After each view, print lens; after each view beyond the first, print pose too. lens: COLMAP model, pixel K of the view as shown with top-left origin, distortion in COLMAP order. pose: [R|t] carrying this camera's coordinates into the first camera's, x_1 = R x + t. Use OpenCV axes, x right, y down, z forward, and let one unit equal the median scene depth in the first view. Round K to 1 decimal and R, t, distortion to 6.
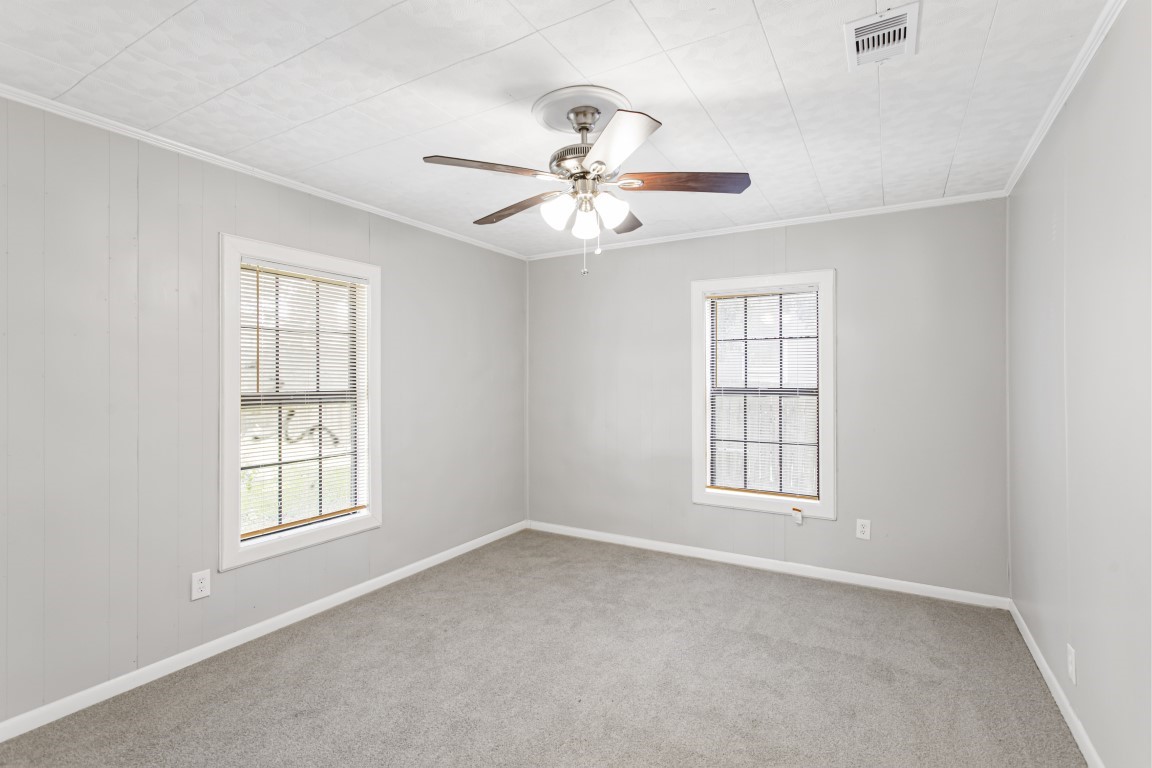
lens RADIAL K [[545.2, 0, 567.1], [0, 545.2, 382.4], [0, 0, 1]] dist [0.006010, -0.000913]
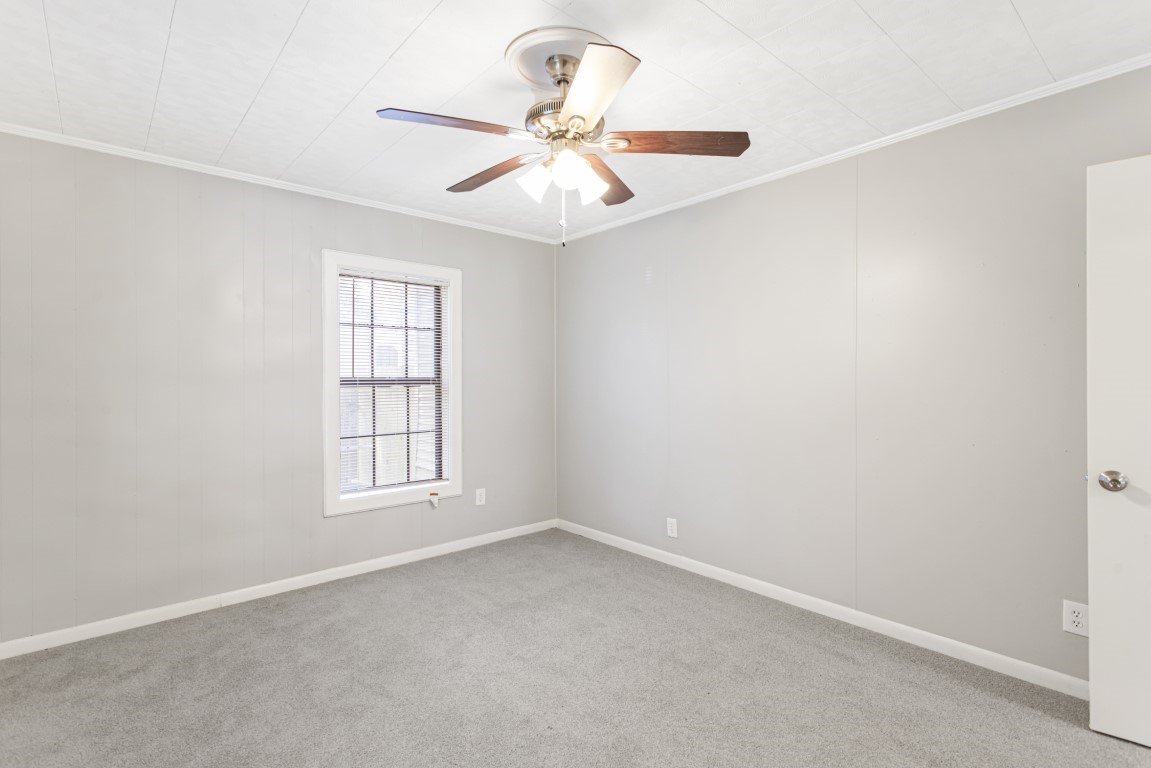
lens RADIAL K [[544.8, 0, 568.9], [0, 544.8, 383.6], [0, 0, 1]] dist [0.006010, -0.000913]
pose [[0.305475, -0.005914, 0.952182, -1.163153], [0.005323, 0.999976, 0.004503, 0.044773], [-0.952185, 0.003692, 0.305499, 1.035464]]
